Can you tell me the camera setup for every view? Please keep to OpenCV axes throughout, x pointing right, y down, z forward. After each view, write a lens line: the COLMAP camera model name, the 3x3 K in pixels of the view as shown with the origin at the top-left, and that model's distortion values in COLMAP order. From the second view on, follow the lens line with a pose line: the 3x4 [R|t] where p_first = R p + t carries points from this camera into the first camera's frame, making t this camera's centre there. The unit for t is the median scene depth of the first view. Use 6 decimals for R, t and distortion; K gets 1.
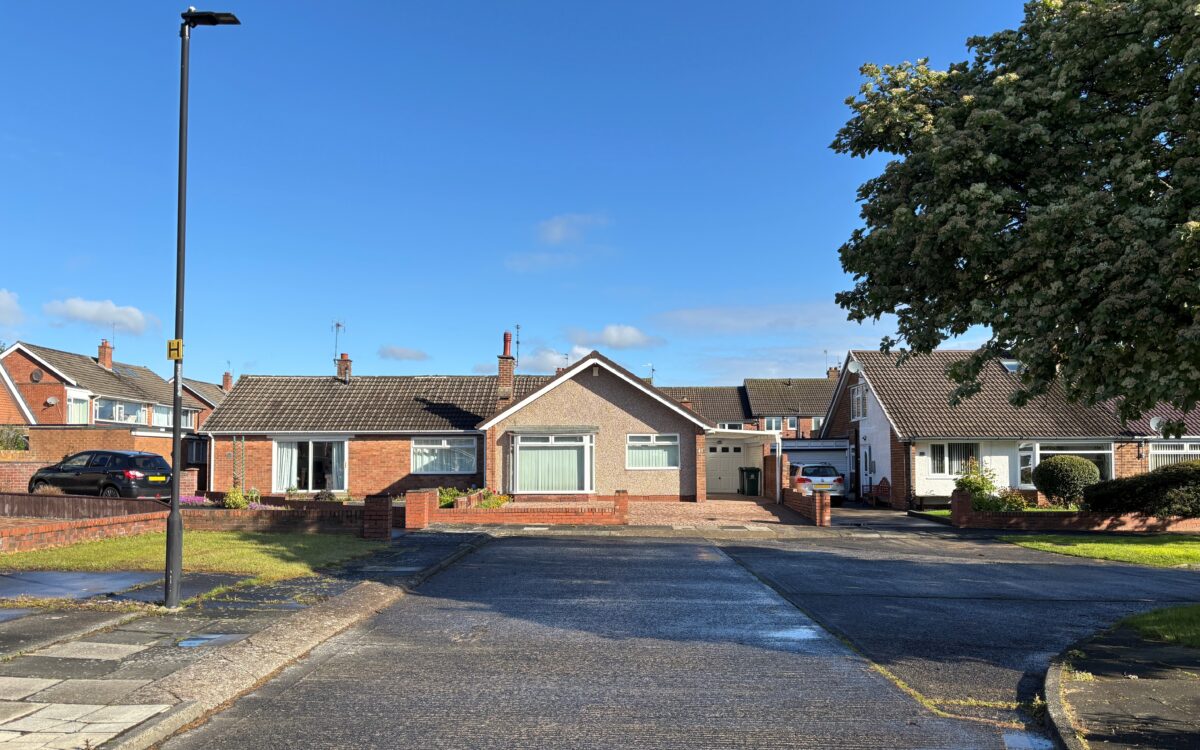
lens RADIAL K [[1043.9, 0, 599.2], [0, 1043.9, 411.6], [0, 0, 1]] dist [0.116037, -0.002164]
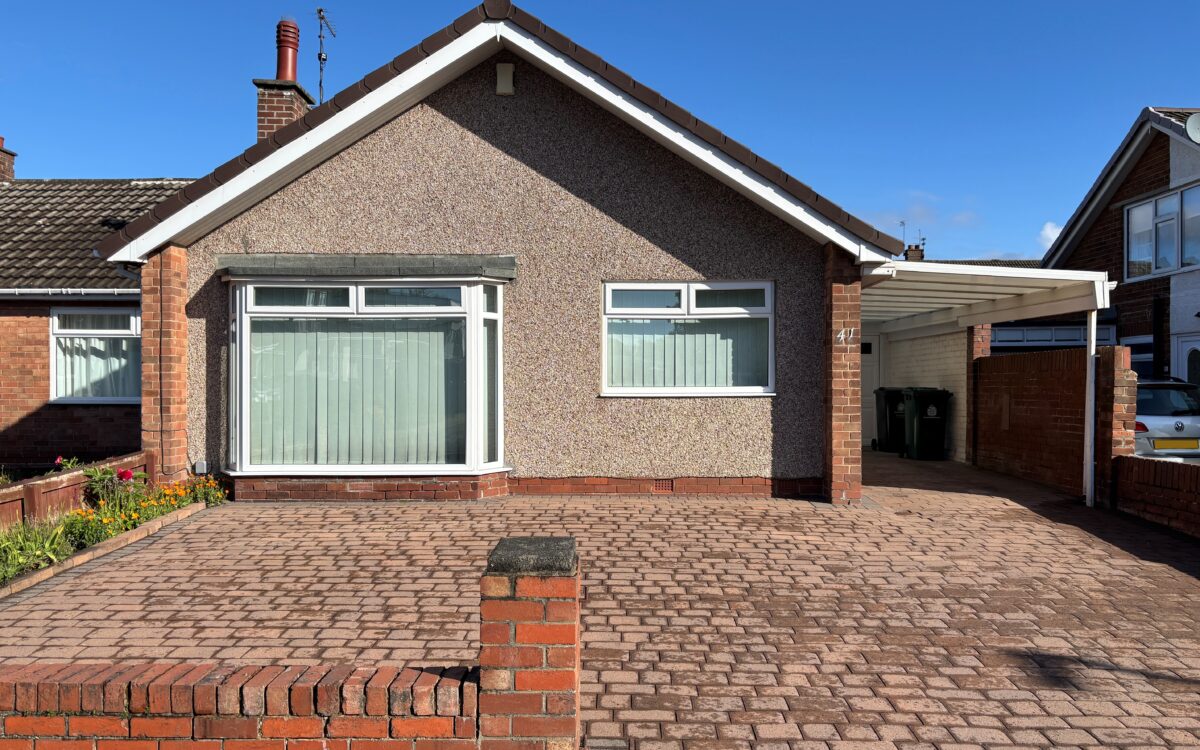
lens RADIAL K [[874.7, 0, 601.3], [0, 874.7, 389.0], [0, 0, 1]] dist [0.062294, -0.079834]
pose [[0.999997, 0.002021, -0.001303, 0.025722], [-0.001943, 0.998349, 0.057411, 0.038211], [0.001417, -0.057408, 0.998350, 0.735451]]
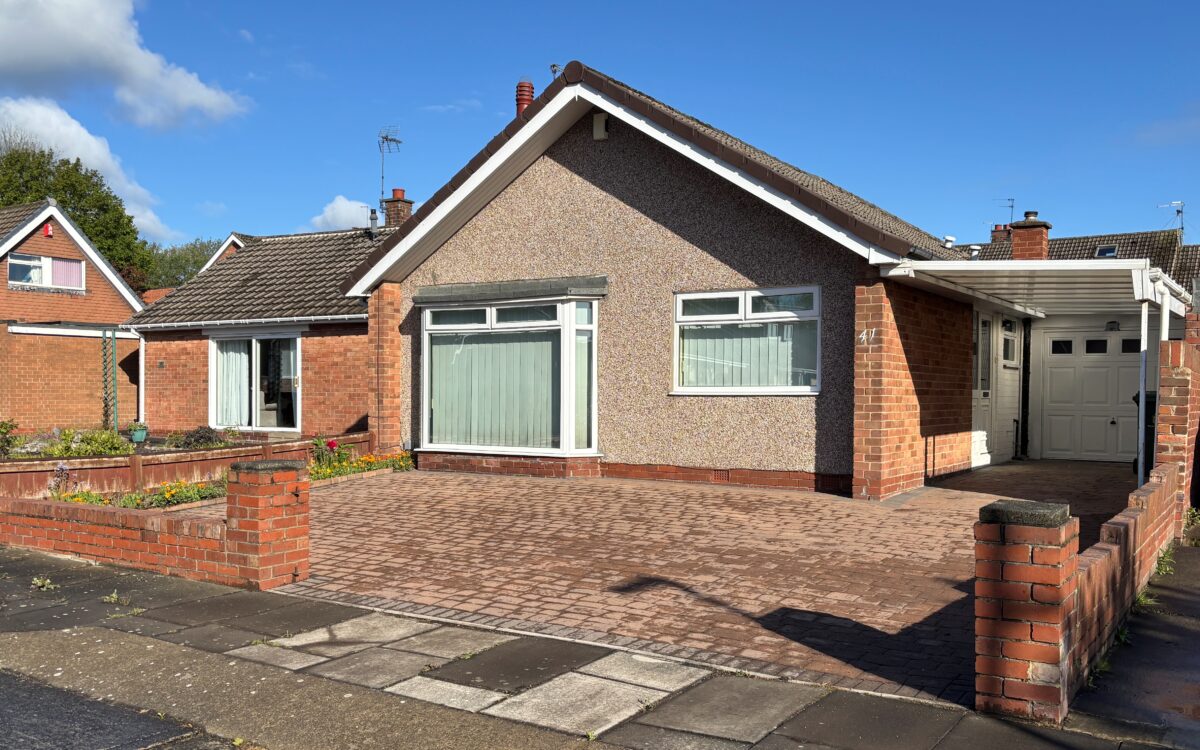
lens RADIAL K [[1043.9, 0, 599.2], [0, 1043.9, 411.6], [0, 0, 1]] dist [0.116037, -0.002164]
pose [[0.844626, 0.016597, -0.535100, 0.196704], [0.020152, 0.997825, 0.062758, 0.038389], [0.534978, -0.063790, 0.842454, 0.682390]]
